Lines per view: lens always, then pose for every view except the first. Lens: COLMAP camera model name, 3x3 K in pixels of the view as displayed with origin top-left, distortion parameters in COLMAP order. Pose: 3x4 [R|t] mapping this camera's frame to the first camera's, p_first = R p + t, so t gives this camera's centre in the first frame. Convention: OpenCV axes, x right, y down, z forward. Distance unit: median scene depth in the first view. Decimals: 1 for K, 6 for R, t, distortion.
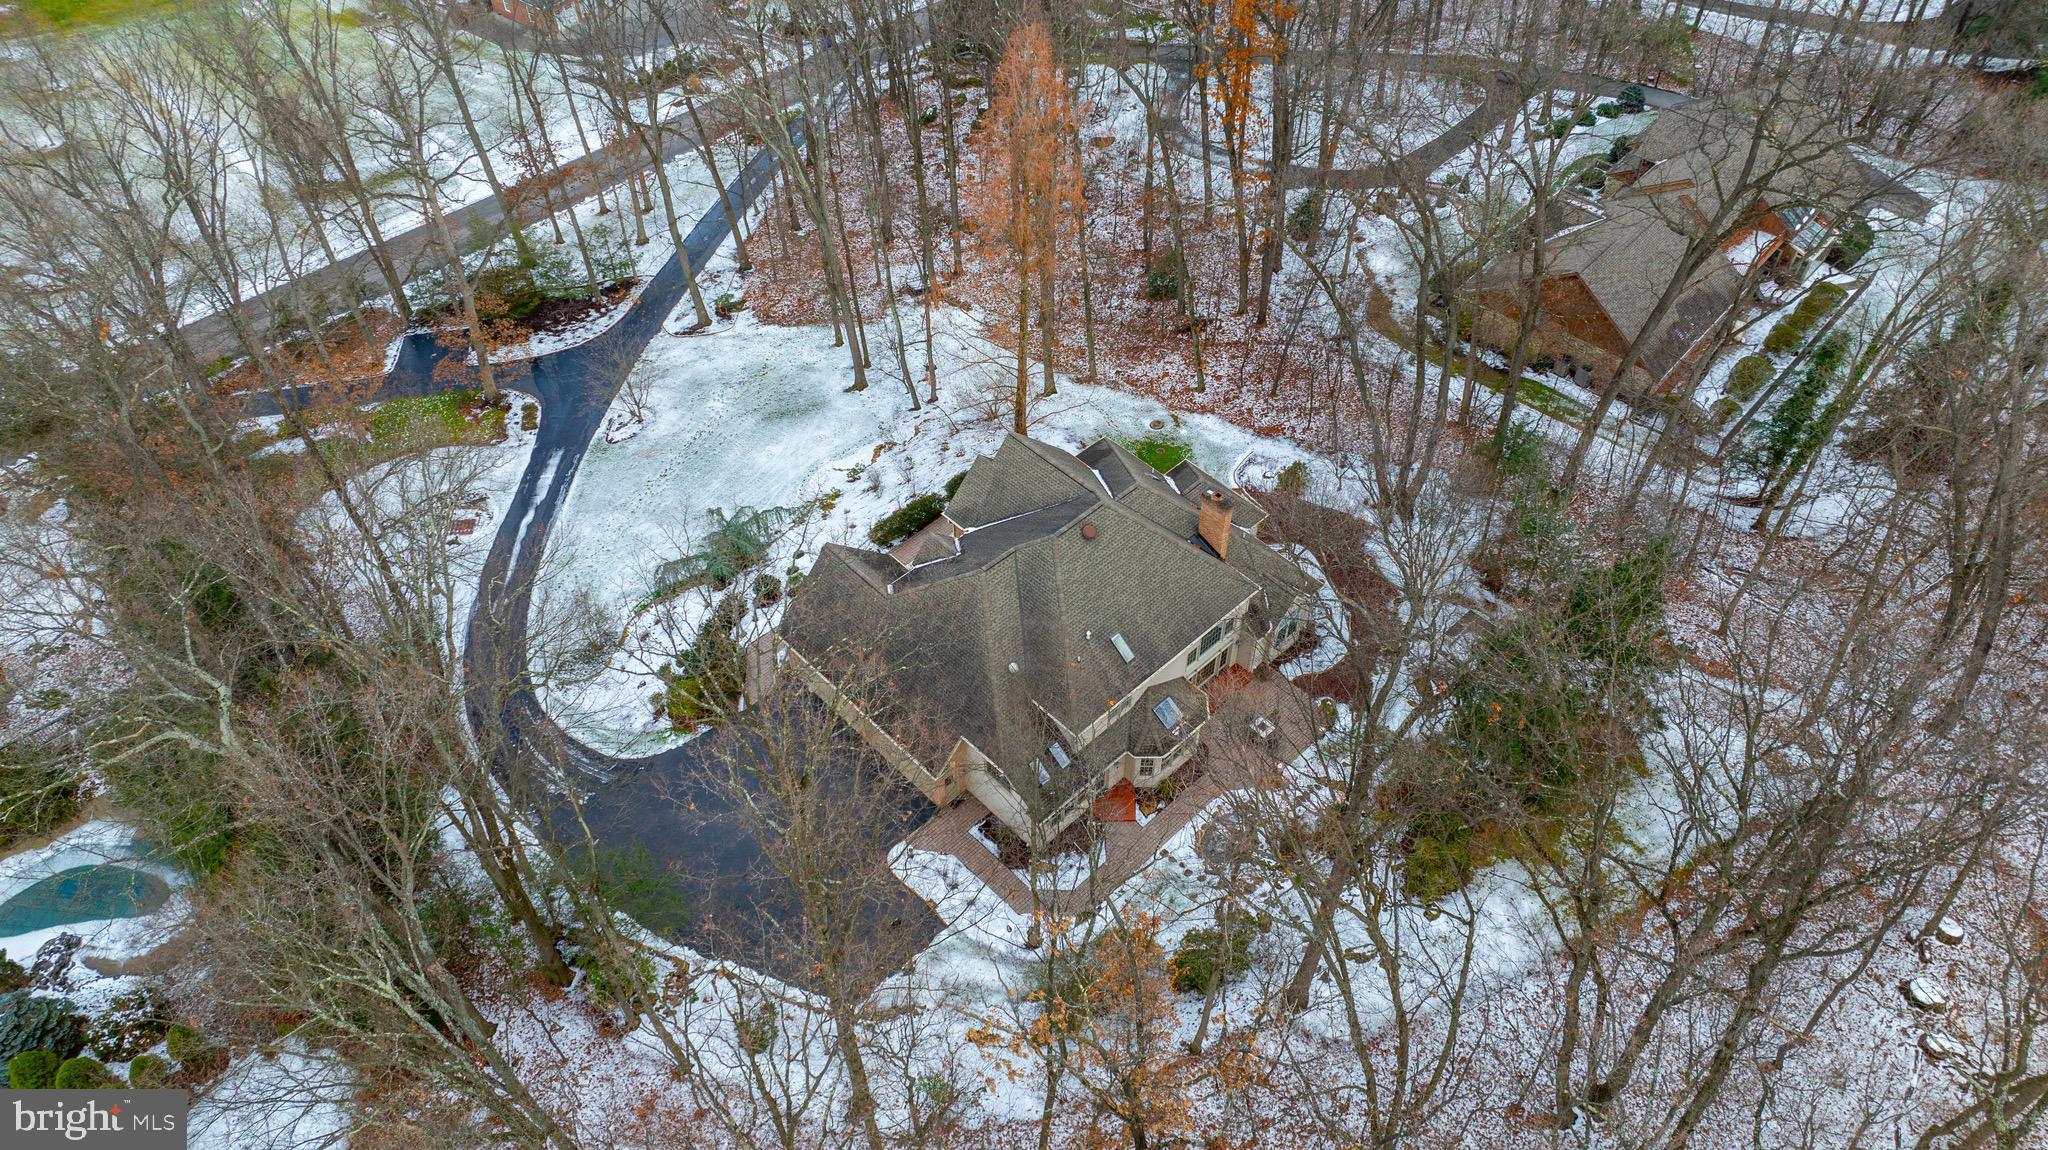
lens RADIAL K [[1433.1, 0, 1016.9], [0, 1433.1, 575.1], [0, 0, 1]] dist [-0.005423, -0.001960]
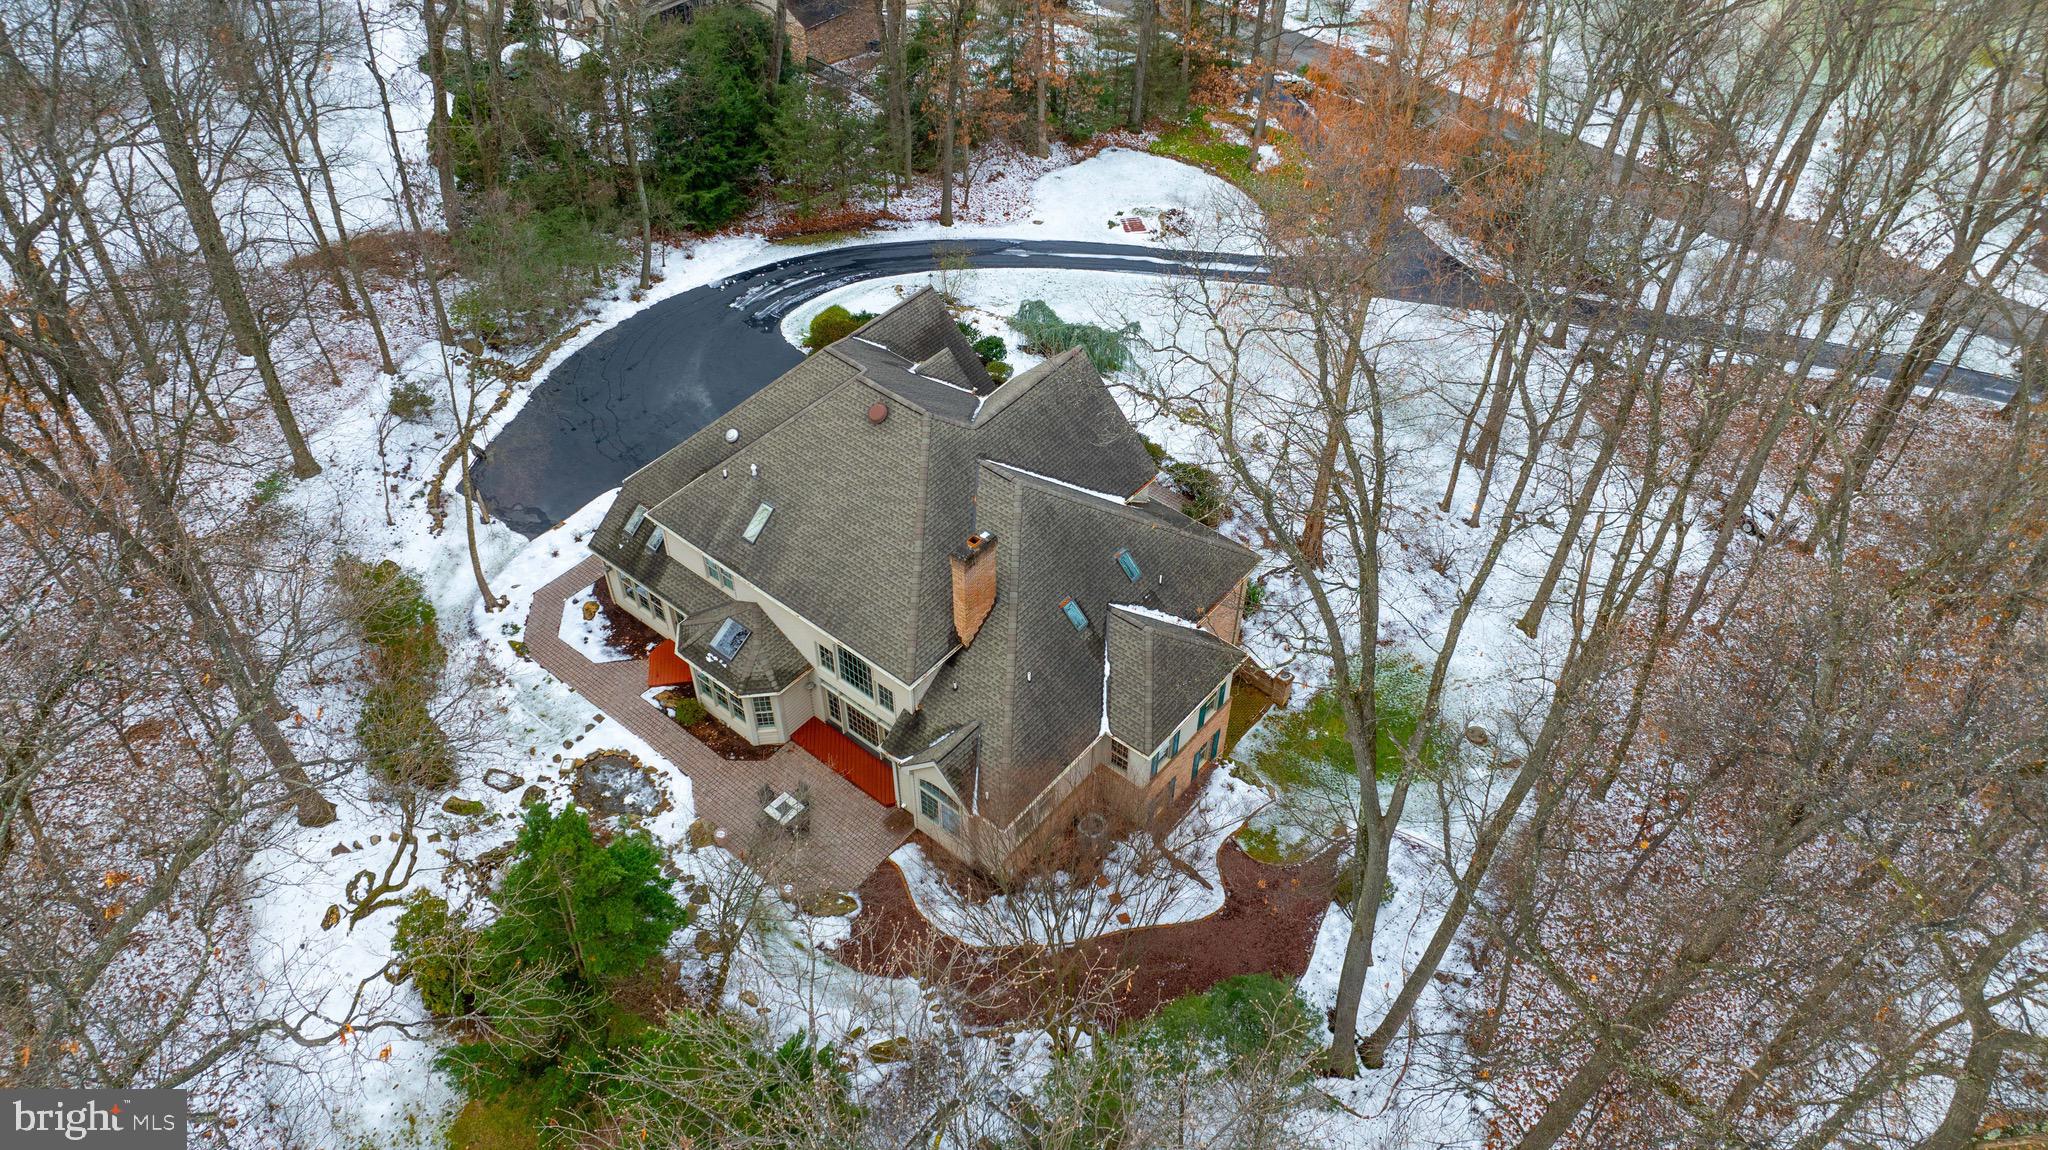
lens RADIAL K [[1433.1, 0, 1016.9], [0, 1433.1, 575.1], [0, 0, 1]] dist [-0.005423, -0.001960]
pose [[0.118230, 0.704296, -0.699992, 0.594452], [-0.746279, 0.528052, 0.405252, -0.317222], [0.655050, 0.474476, 0.588033, 0.631899]]
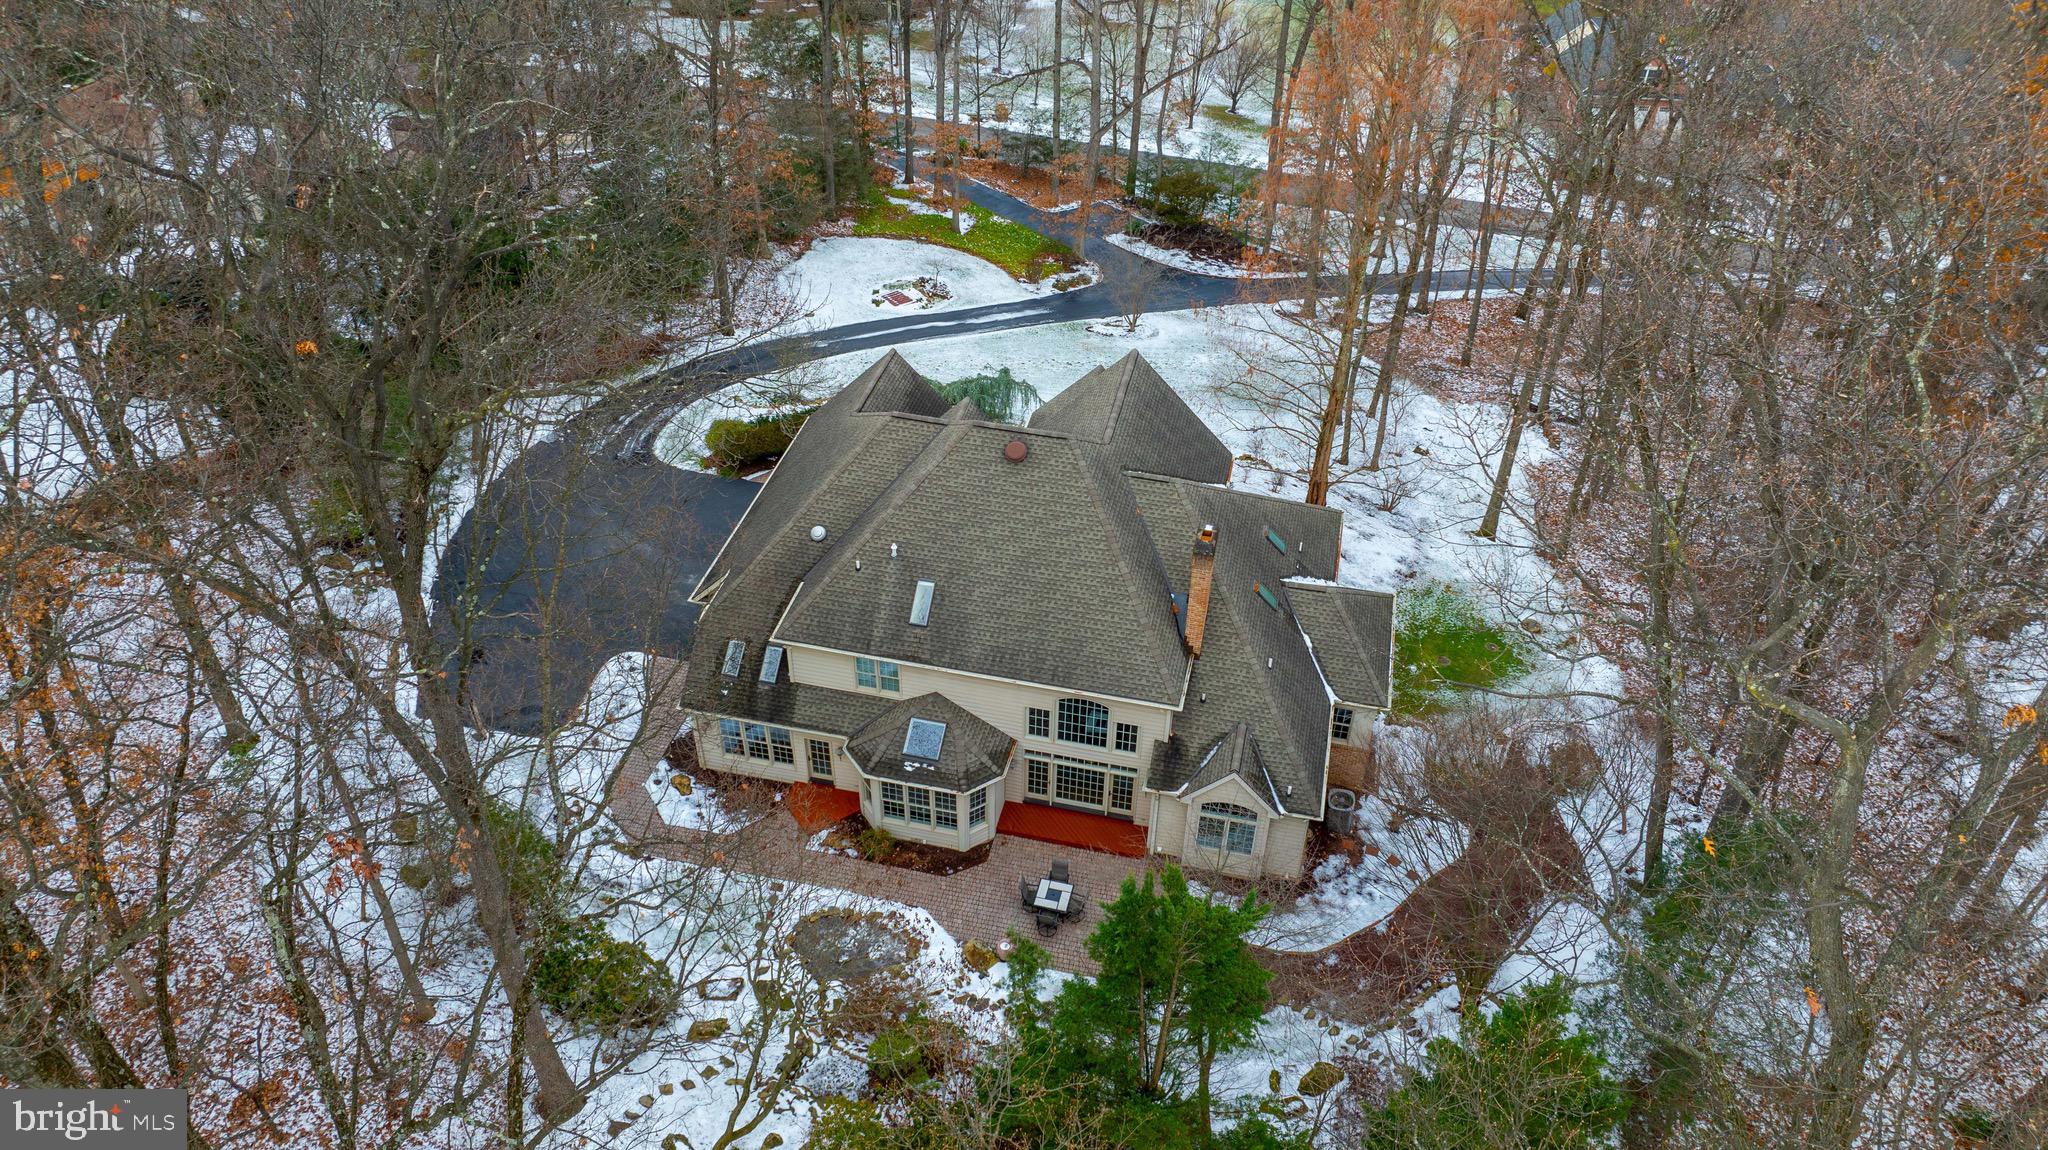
lens RADIAL K [[1433.1, 0, 1016.9], [0, 1433.1, 575.1], [0, 0, 1]] dist [-0.005423, -0.001960]
pose [[0.546393, 0.539257, -0.640825, 0.490684], [-0.637681, 0.763898, 0.099110, -0.050162], [0.542971, 0.354489, 0.761262, 0.487358]]
